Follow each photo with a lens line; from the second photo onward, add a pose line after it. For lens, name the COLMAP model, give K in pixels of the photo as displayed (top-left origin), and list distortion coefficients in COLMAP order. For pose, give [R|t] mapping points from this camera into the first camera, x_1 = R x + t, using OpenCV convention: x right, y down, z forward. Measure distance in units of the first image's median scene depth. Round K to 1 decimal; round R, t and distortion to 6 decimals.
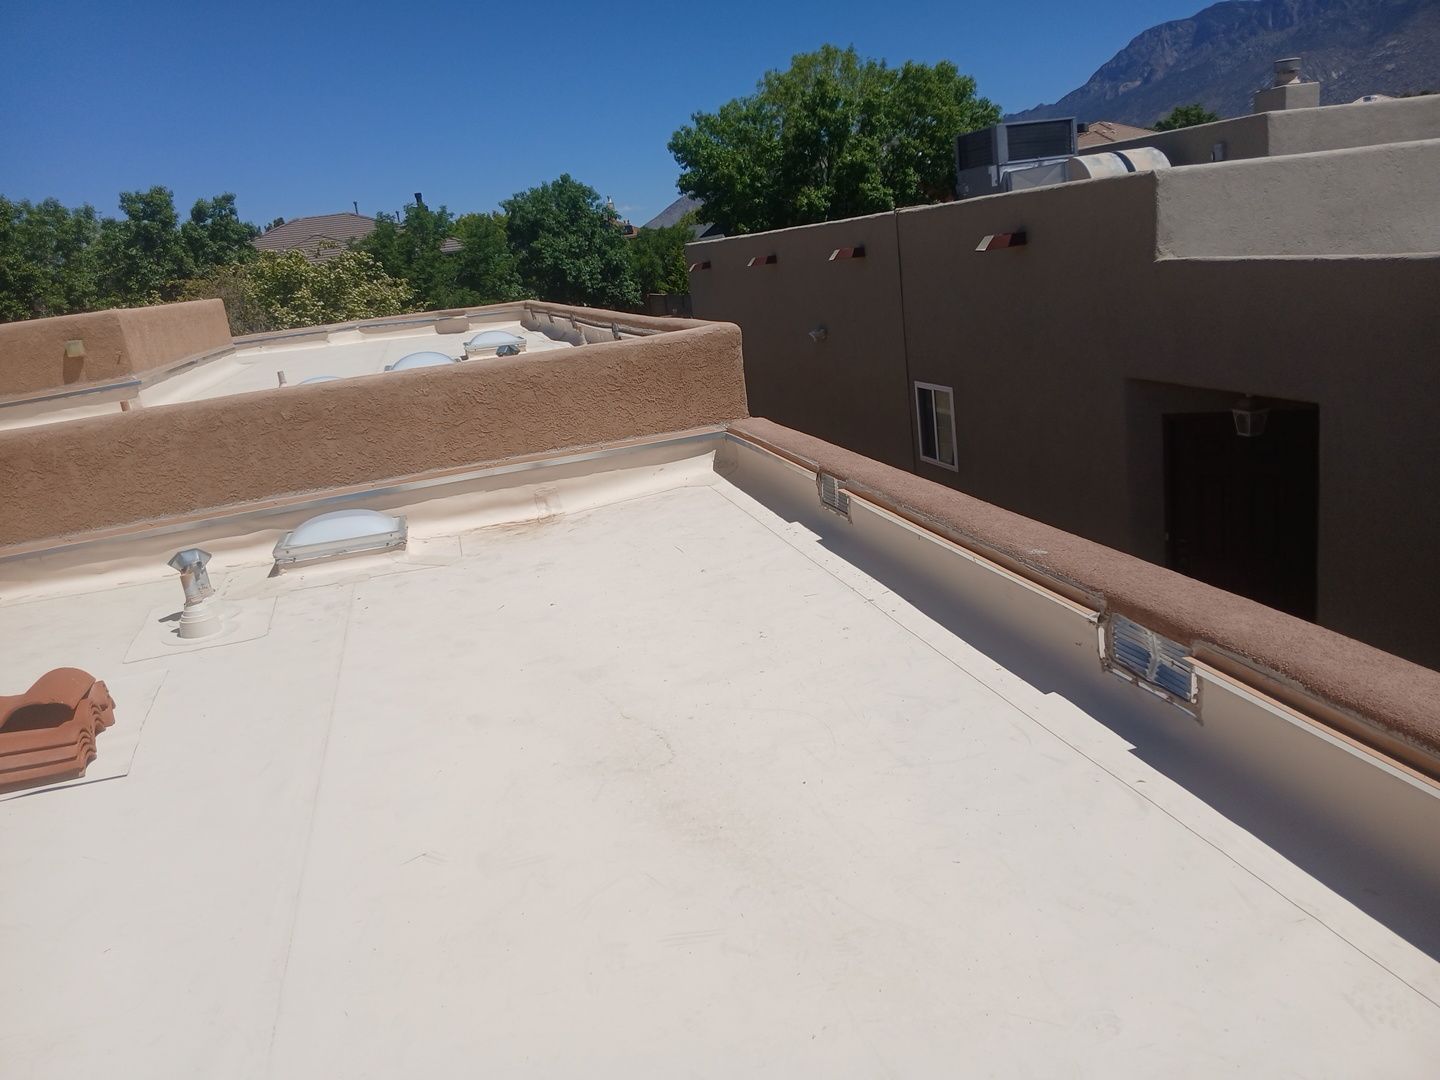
lens RADIAL K [[1102.7, 0, 675.7], [0, 1102.7, 539.2], [0, 0, 1]] dist [-0.026970, 0.015217]
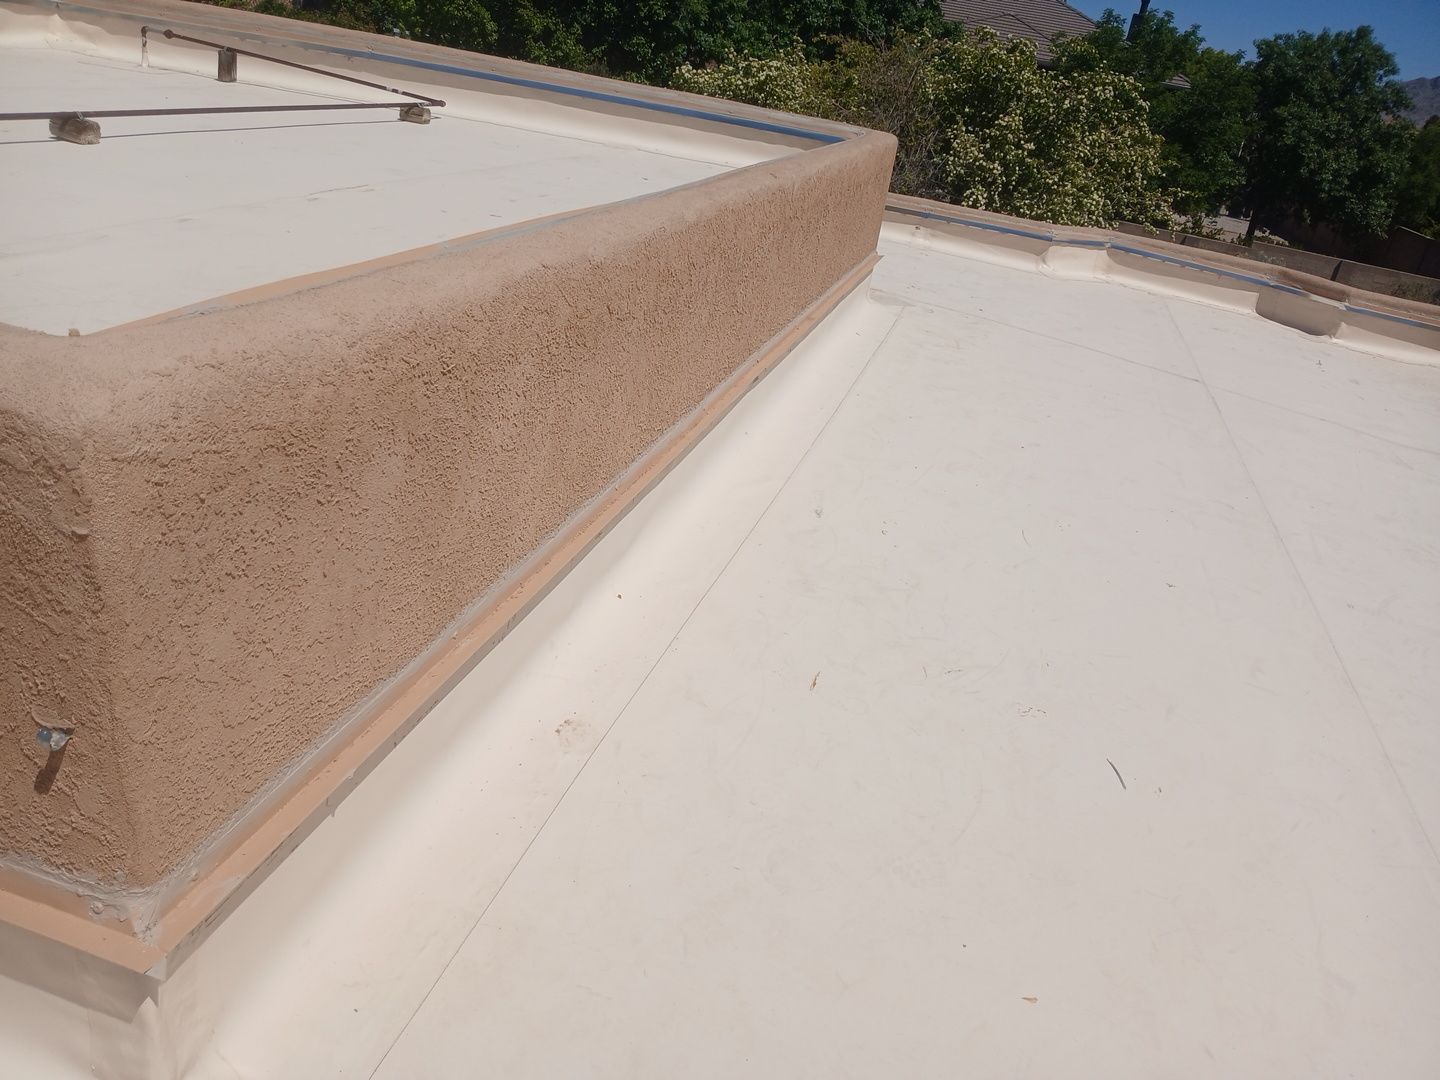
lens RADIAL K [[1102.7, 0, 675.7], [0, 1102.7, 539.2], [0, 0, 1]] dist [-0.026970, 0.015217]
pose [[0.816729, 0.449028, -0.362392, -0.063626], [-0.380087, 0.891186, 0.247630, -0.037420], [0.434151, -0.064506, 0.898527, 0.140528]]
